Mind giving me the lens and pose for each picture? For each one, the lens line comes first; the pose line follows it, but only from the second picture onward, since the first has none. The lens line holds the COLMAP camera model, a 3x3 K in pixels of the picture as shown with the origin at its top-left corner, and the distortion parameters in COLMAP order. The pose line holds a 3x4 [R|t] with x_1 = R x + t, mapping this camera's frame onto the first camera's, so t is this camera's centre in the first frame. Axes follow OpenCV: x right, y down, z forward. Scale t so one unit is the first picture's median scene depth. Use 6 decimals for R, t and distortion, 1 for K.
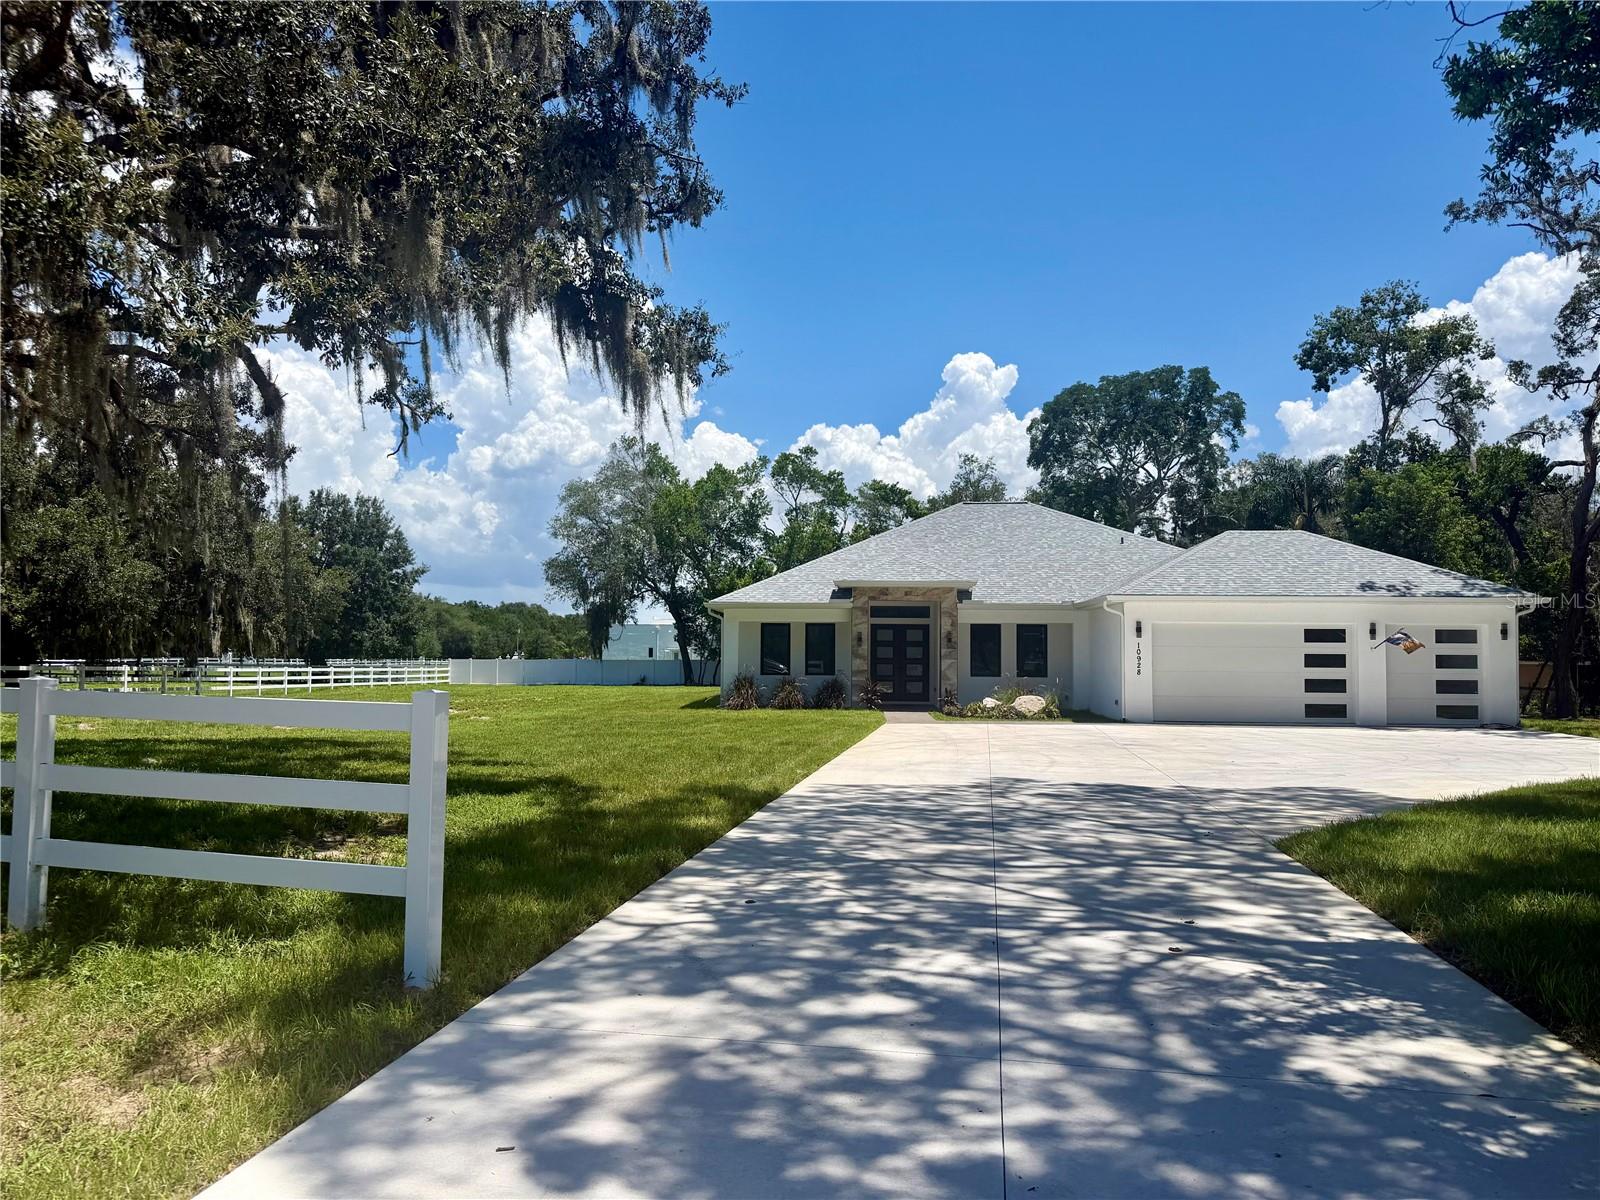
lens RADIAL K [[1135.9, 0, 798.6], [0, 1135.9, 623.4], [0, 0, 1]] dist [0.175535, -0.288617]
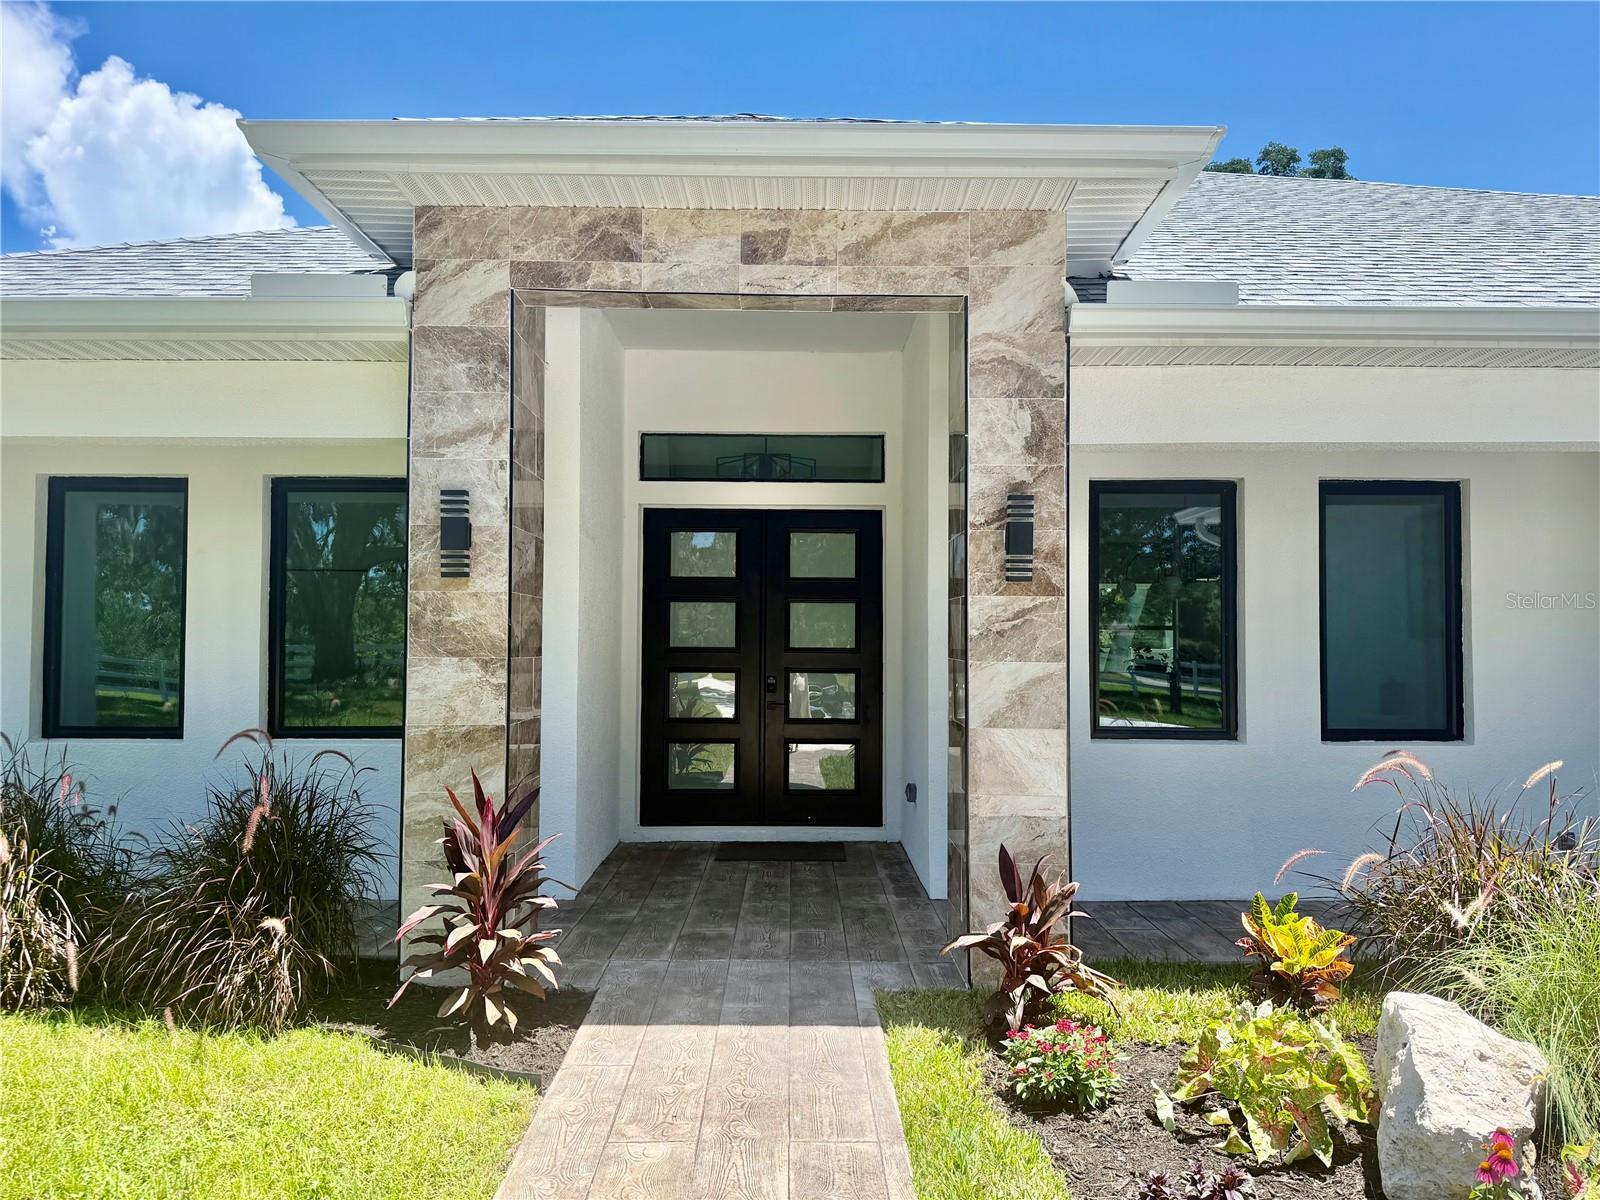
lens RADIAL K [[1135.9, 0, 798.6], [0, 1135.9, 623.4], [0, 0, 1]] dist [0.175535, -0.288617]
pose [[0.998394, -0.003238, 0.056555, 0.083390], [0.002320, 0.999865, 0.016293, 0.021499], [-0.056600, -0.016135, 0.998267, 0.759838]]
